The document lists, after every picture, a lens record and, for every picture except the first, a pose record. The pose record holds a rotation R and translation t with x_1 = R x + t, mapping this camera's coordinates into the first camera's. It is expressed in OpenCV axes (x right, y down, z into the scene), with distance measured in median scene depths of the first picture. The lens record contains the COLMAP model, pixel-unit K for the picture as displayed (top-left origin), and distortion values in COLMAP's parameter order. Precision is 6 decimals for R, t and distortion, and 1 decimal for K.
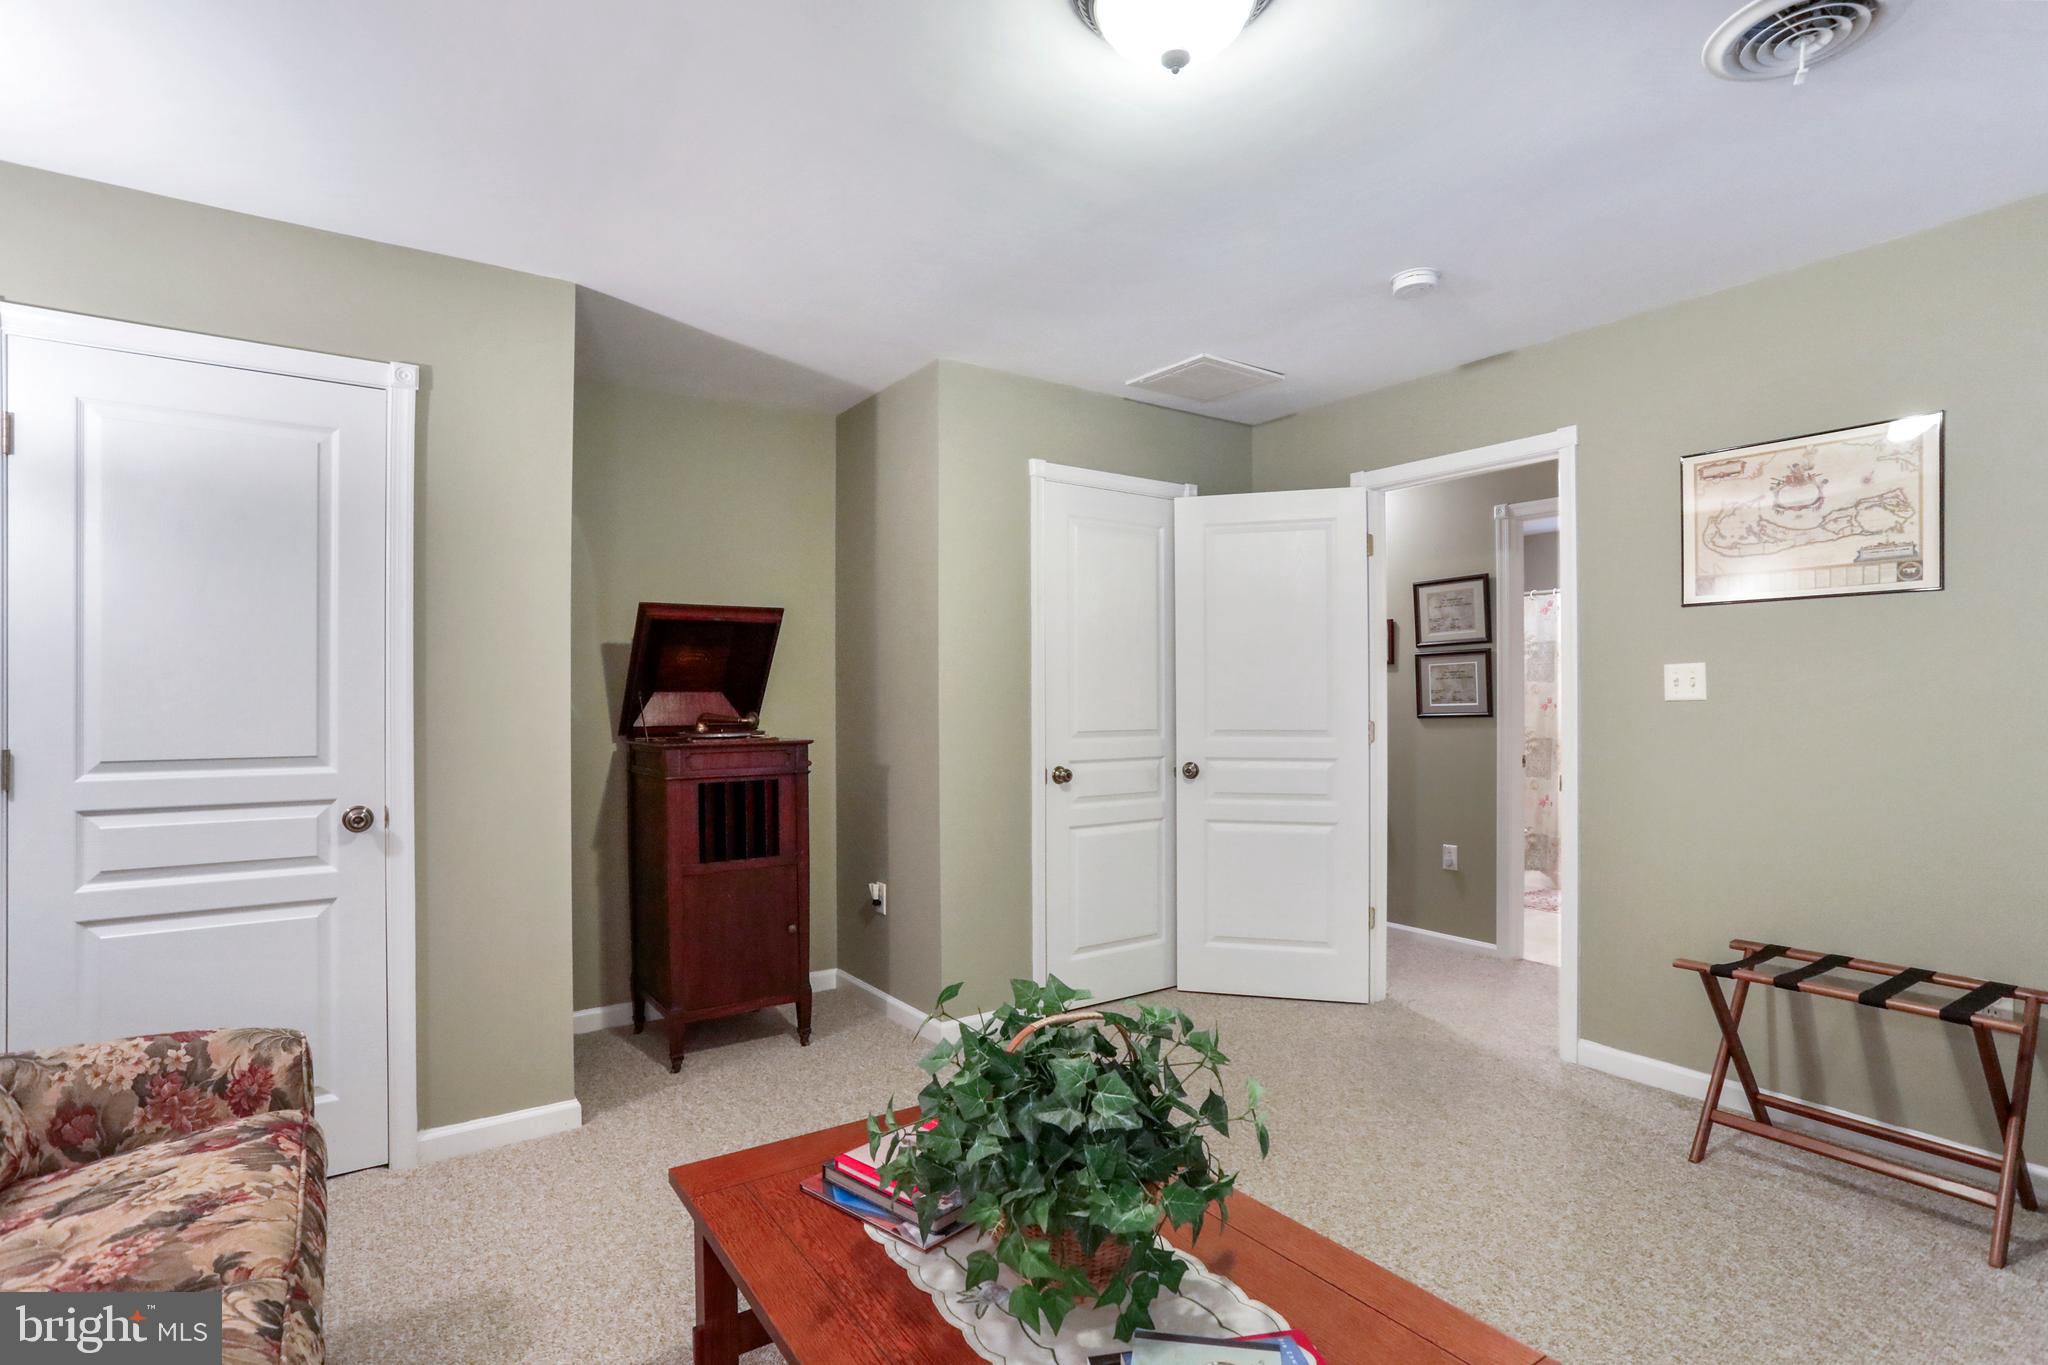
lens RADIAL K [[990.7, 0, 1023.2], [0, 990.7, 691.4], [0, 0, 1]] dist [-0.004267, -0.000205]
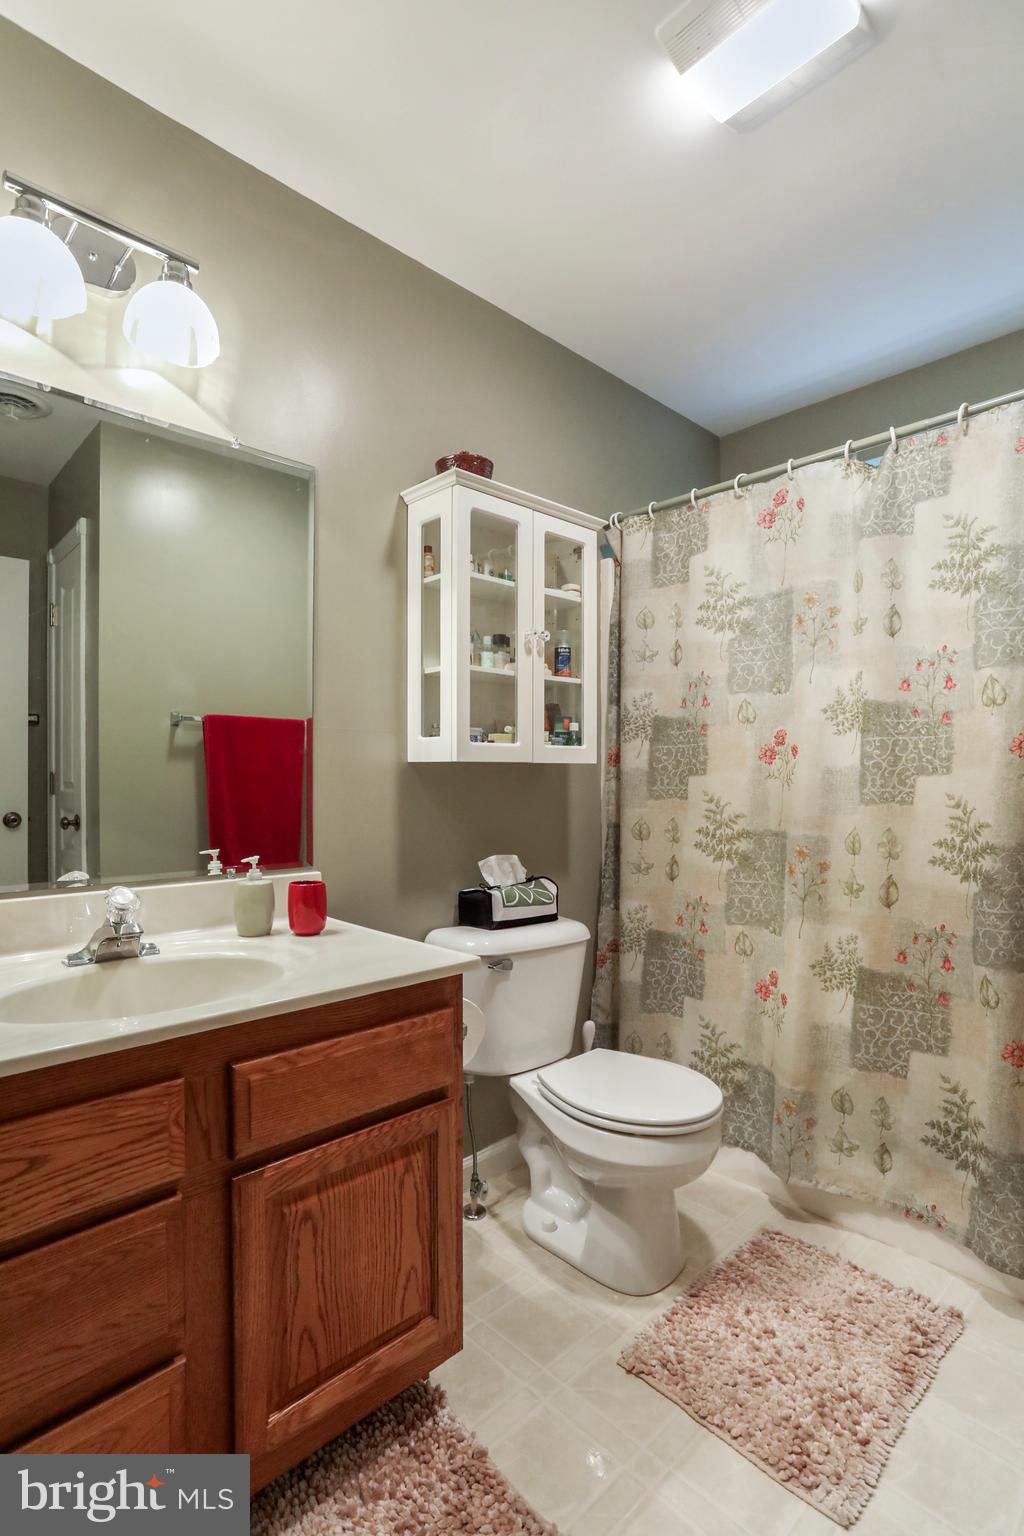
lens RADIAL K [[743.1, 0, 511.8], [0, 743.1, 770.2], [0, 0, 1]] dist [-0.004267, -0.000205]
pose [[0.988685, 0.000260, 0.150008, 0.376305], [-0.000788, 0.999994, 0.003462, 0.021078], [-0.150007, -0.003541, 0.988679, 0.712810]]
